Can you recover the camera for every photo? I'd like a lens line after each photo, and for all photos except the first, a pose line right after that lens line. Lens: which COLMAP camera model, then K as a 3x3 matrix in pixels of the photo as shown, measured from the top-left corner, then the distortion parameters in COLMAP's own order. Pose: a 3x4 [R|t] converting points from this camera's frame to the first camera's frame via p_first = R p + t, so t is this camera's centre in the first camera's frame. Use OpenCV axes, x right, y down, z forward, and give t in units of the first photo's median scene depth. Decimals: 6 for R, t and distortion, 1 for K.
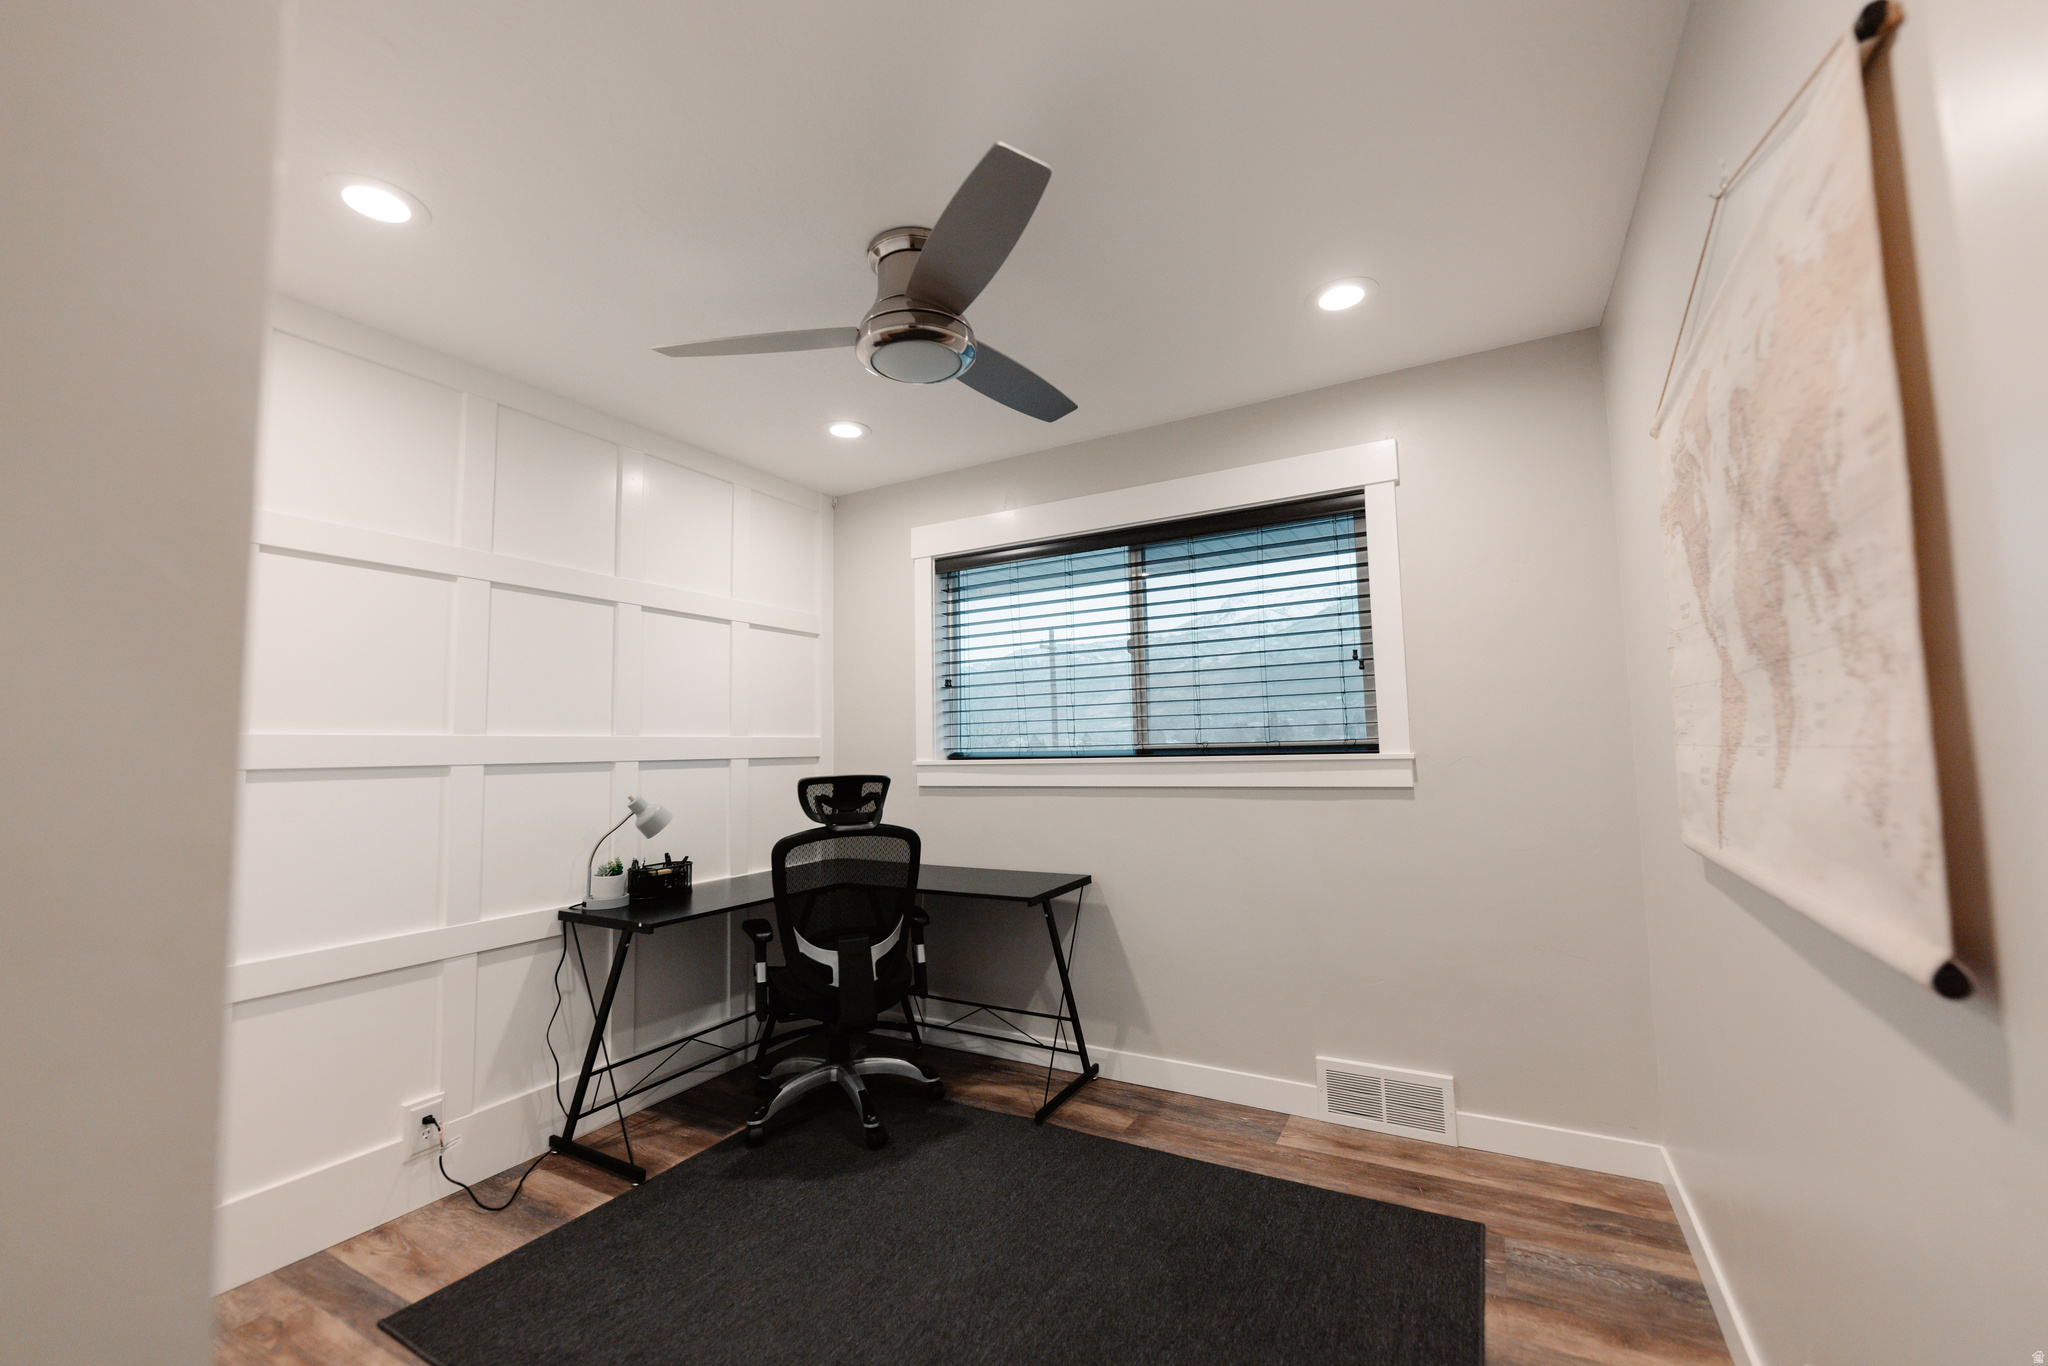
lens RADIAL K [[824.7, 0, 1024.0], [0, 824.7, 683.0], [0, 0, 1]] dist [0.000757, 0.000050]
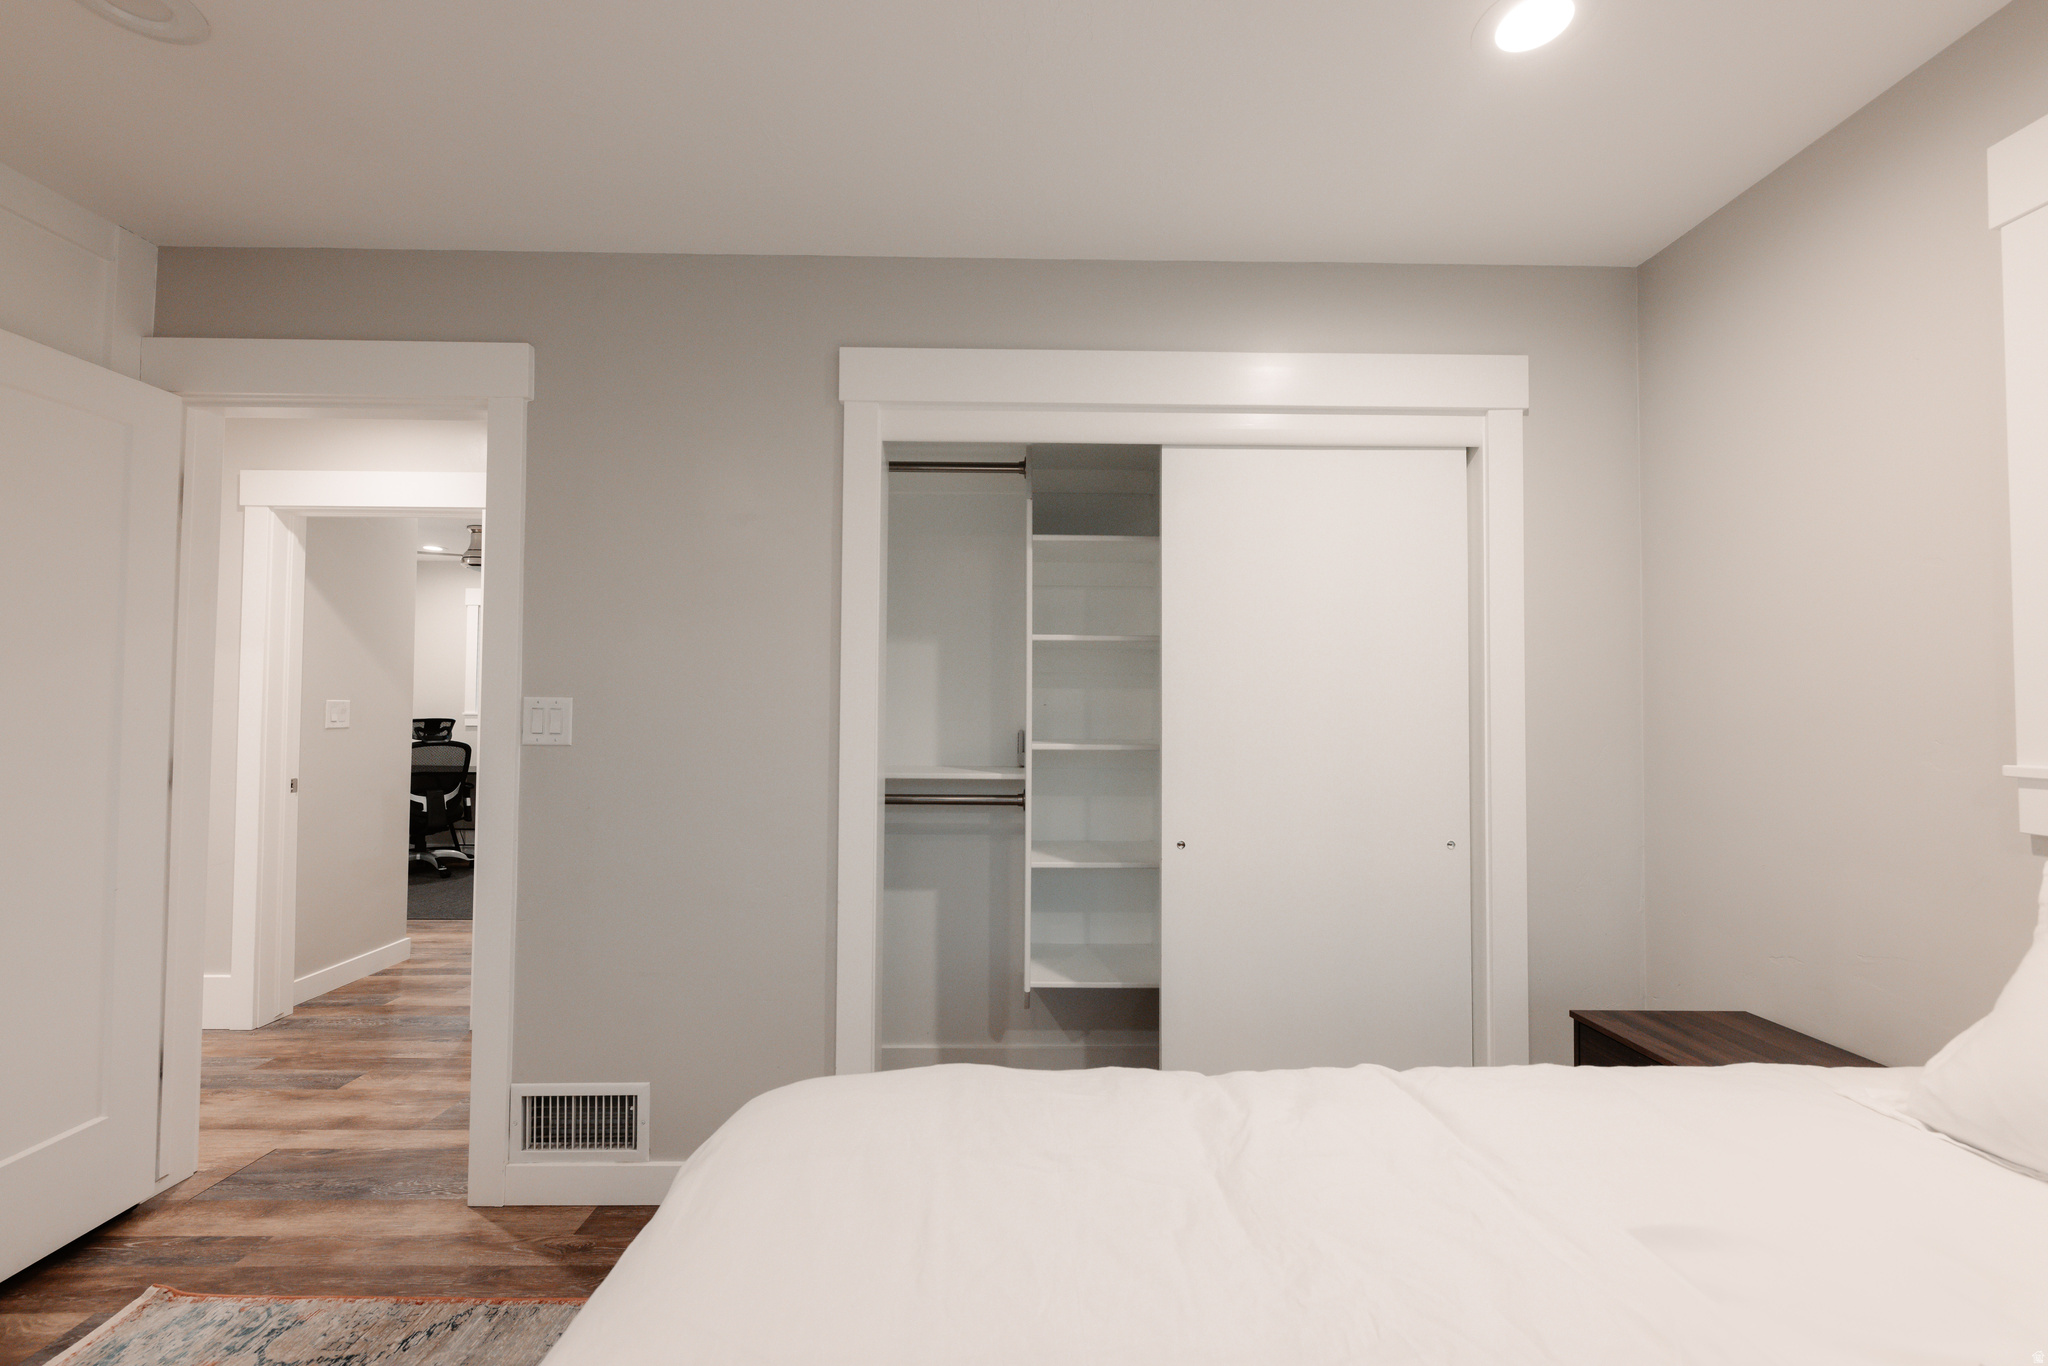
lens RADIAL K [[824.7, 0, 1024.0], [0, 824.7, 683.0], [0, 0, 1]] dist [0.000757, 0.000050]
pose [[0.867018, 0.042345, 0.496475, 0.051959], [-0.065288, 0.997447, 0.028941, -0.143823], [-0.493981, -0.057506, 0.867569, -1.634060]]
